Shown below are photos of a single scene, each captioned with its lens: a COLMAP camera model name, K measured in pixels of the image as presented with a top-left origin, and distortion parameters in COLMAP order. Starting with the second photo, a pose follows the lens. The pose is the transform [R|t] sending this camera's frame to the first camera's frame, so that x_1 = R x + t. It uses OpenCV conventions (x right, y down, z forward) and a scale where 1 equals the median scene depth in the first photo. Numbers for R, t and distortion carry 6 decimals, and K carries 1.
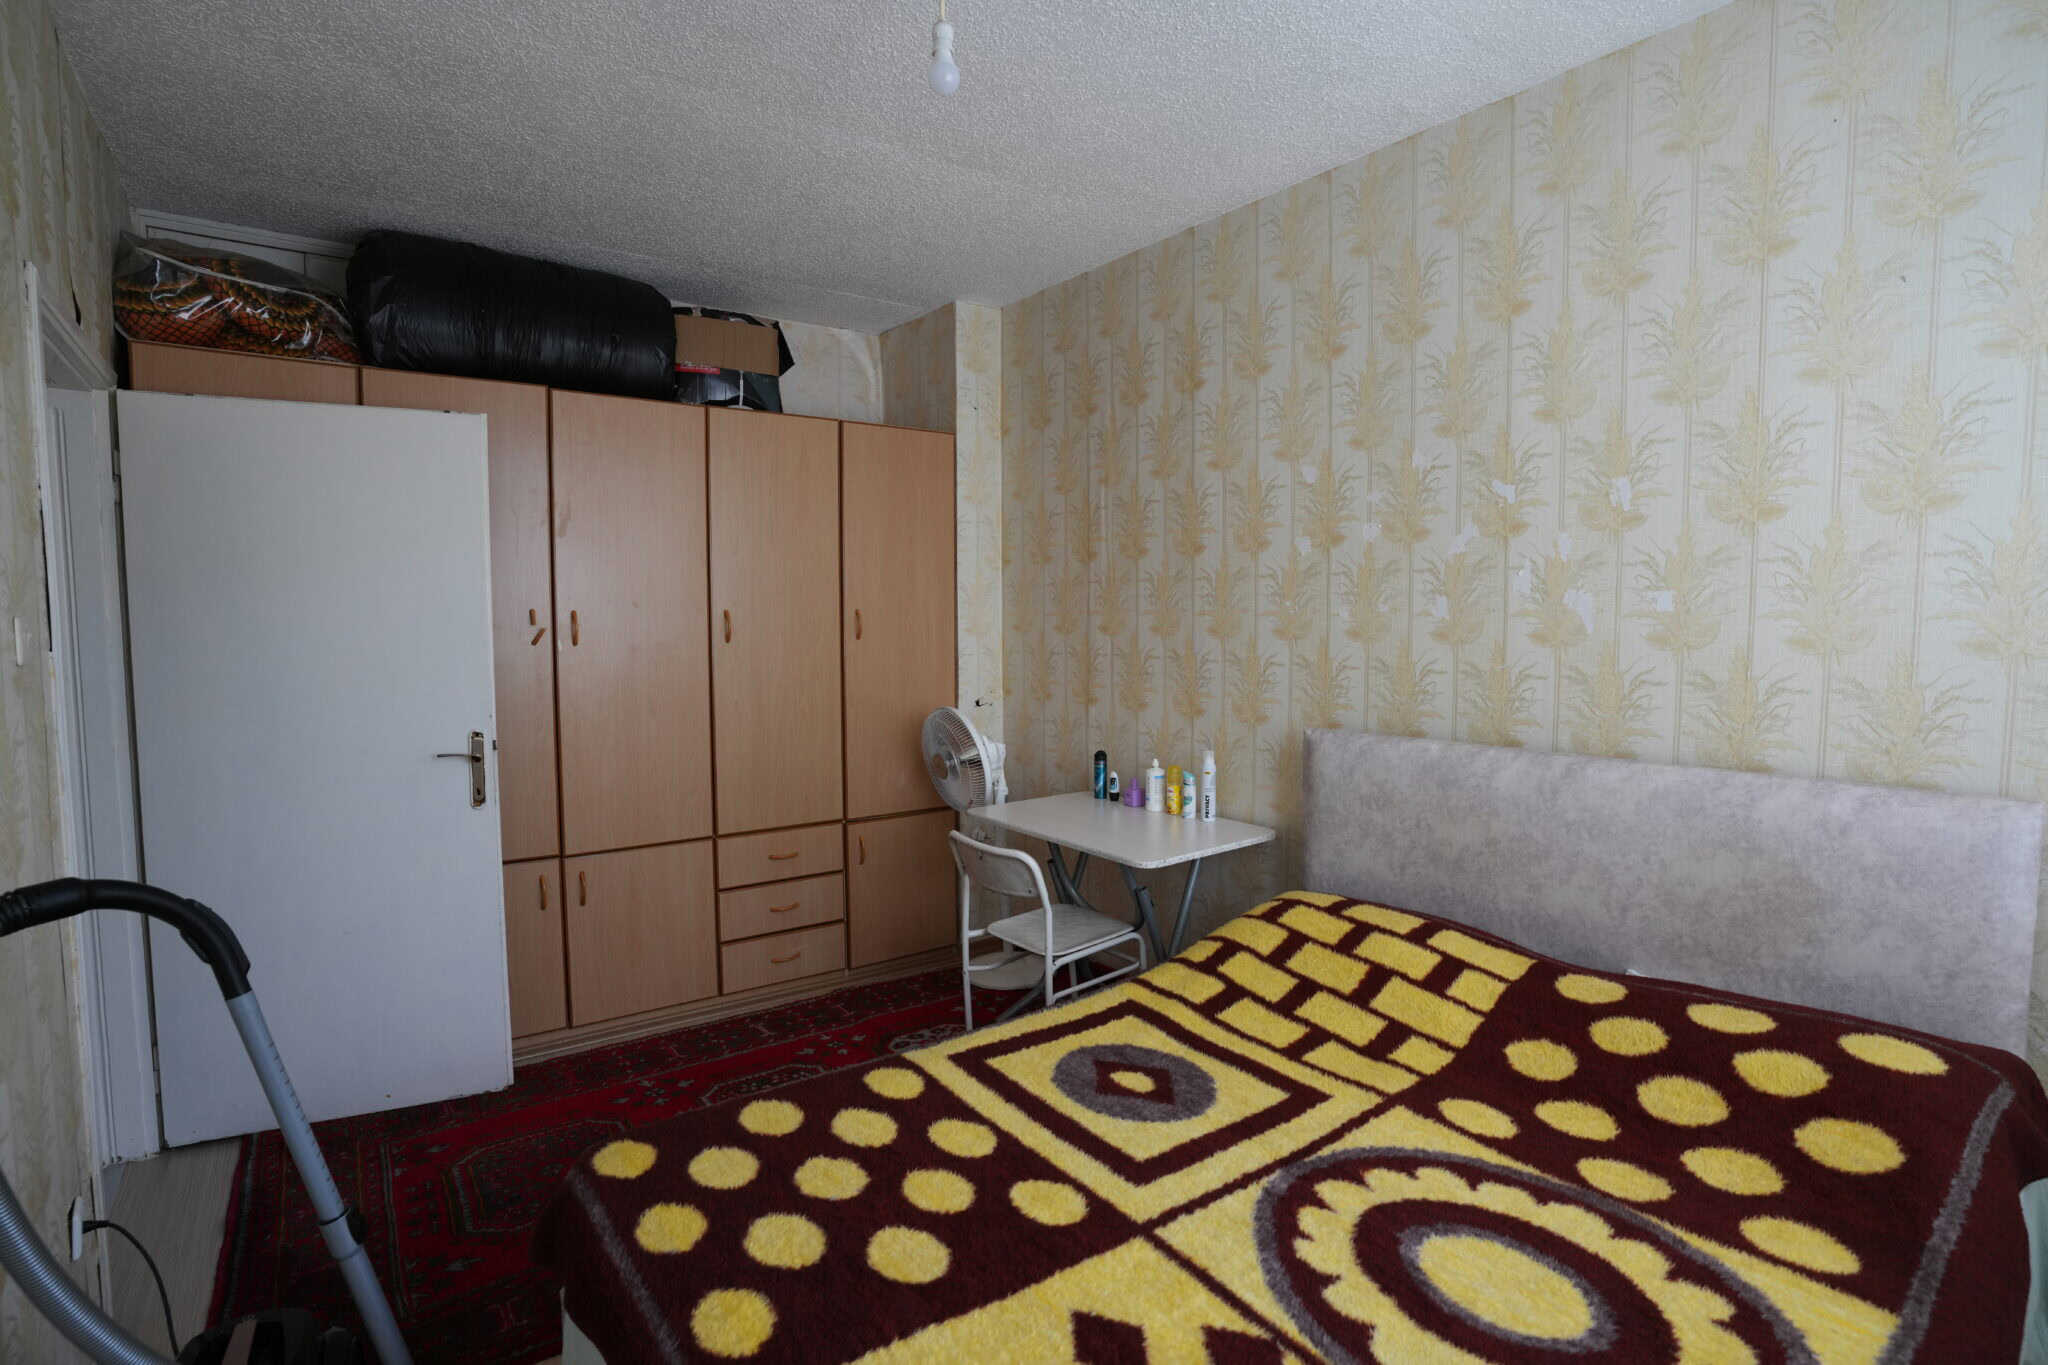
lens RADIAL K [[1001.8, 0, 1023.8], [0, 1001.8, 676.7], [0, 0, 1]] dist [-0.077463, 0.034926]
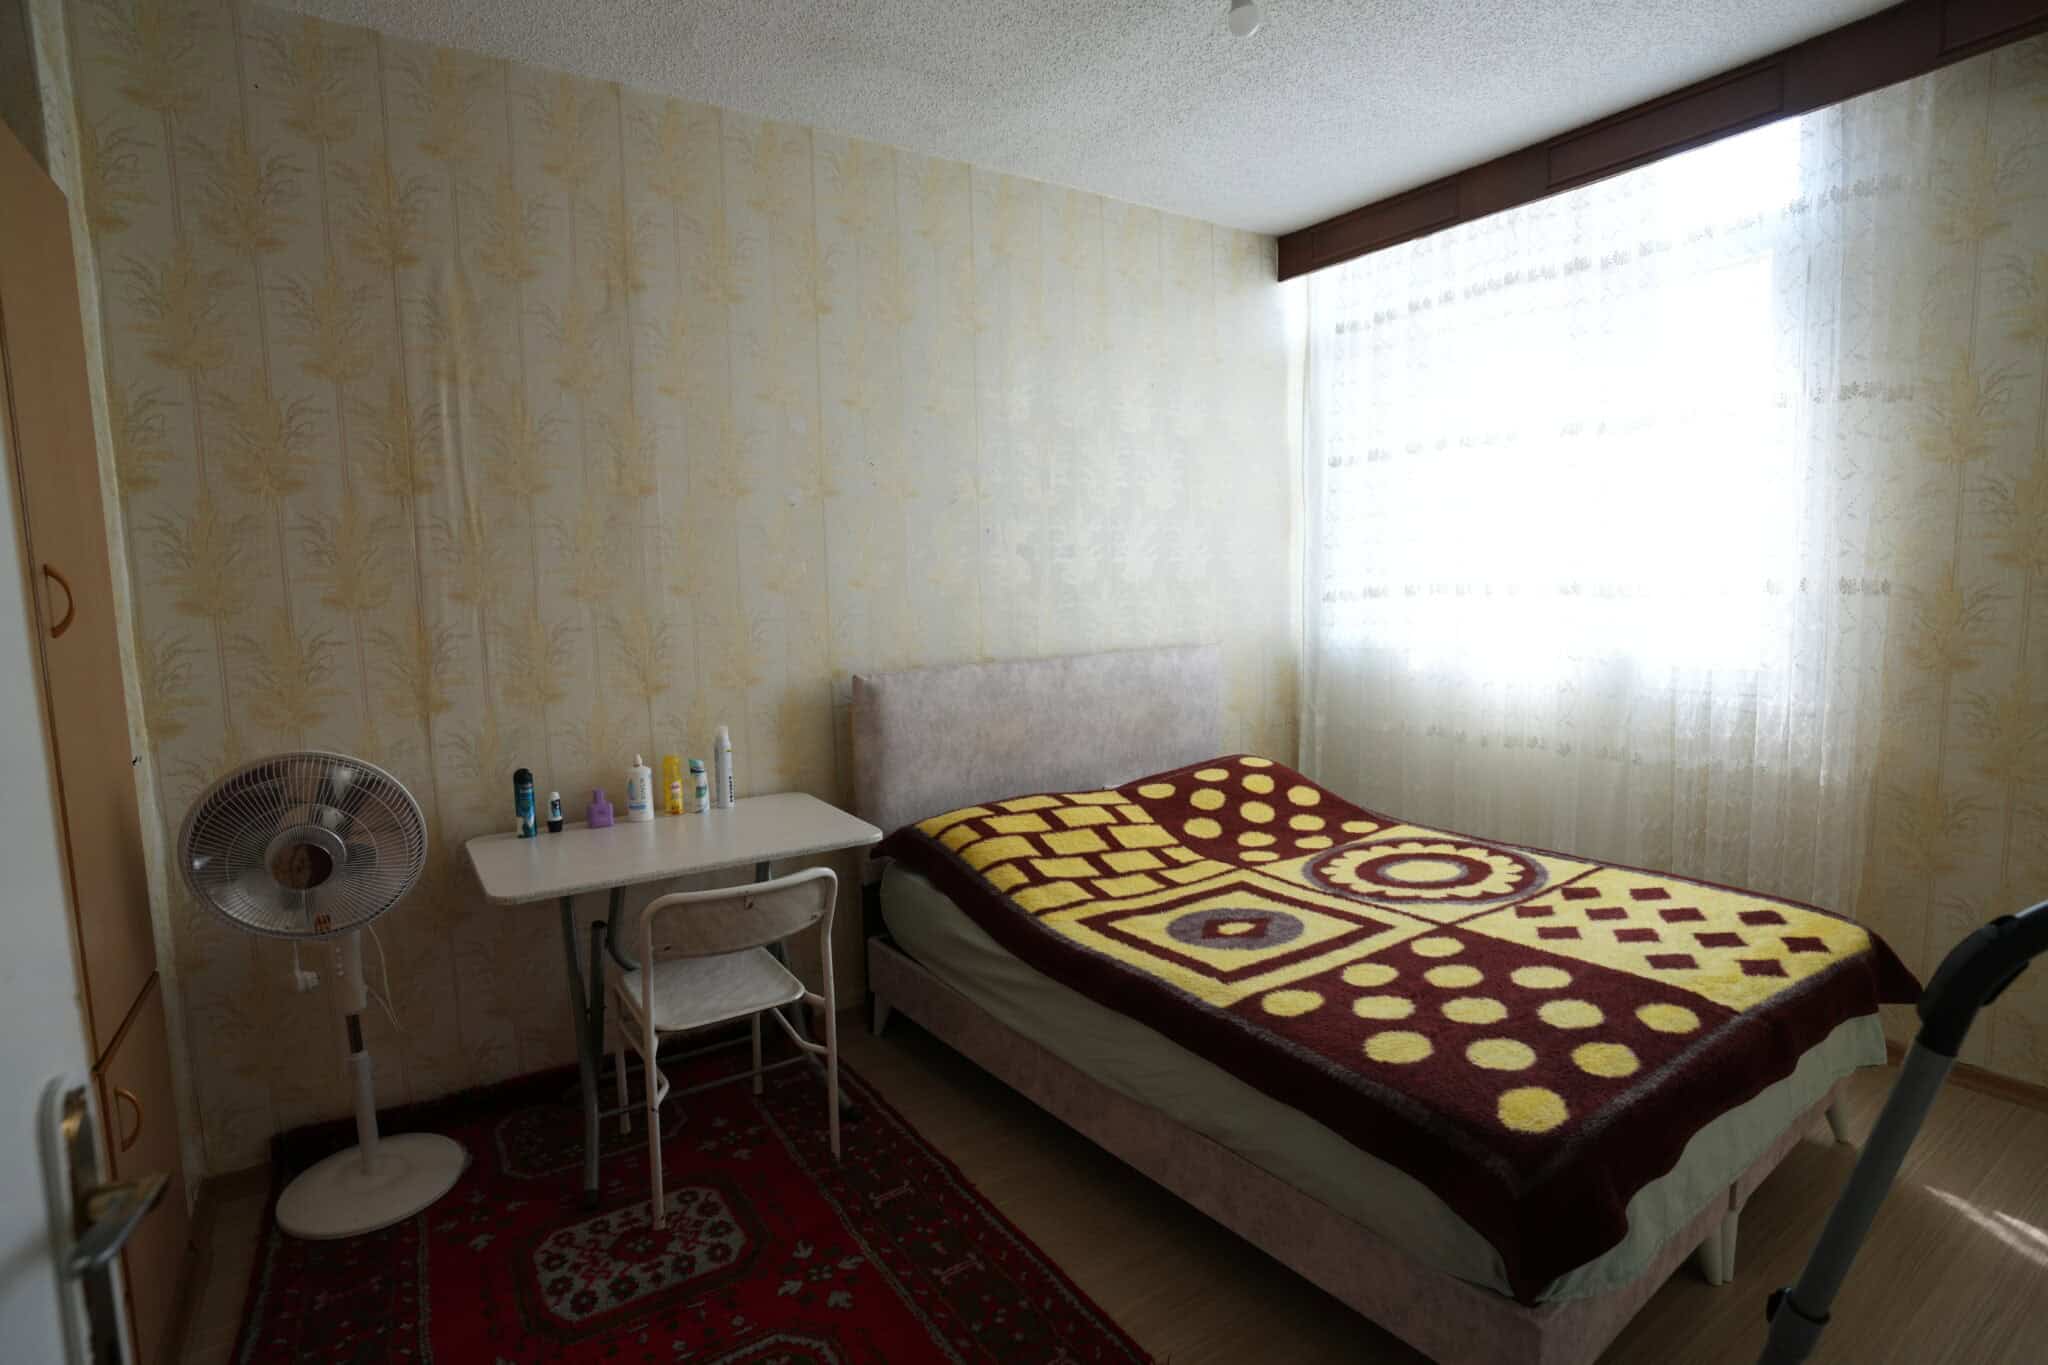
lens RADIAL K [[1001.8, 0, 1023.8], [0, 1001.8, 676.7], [0, 0, 1]] dist [-0.077463, 0.034926]
pose [[0.042041, -0.100891, 0.994009, -1.162625], [0.088465, 0.991357, 0.096880, -0.051251], [-0.995192, 0.083862, 0.050603, 1.231076]]
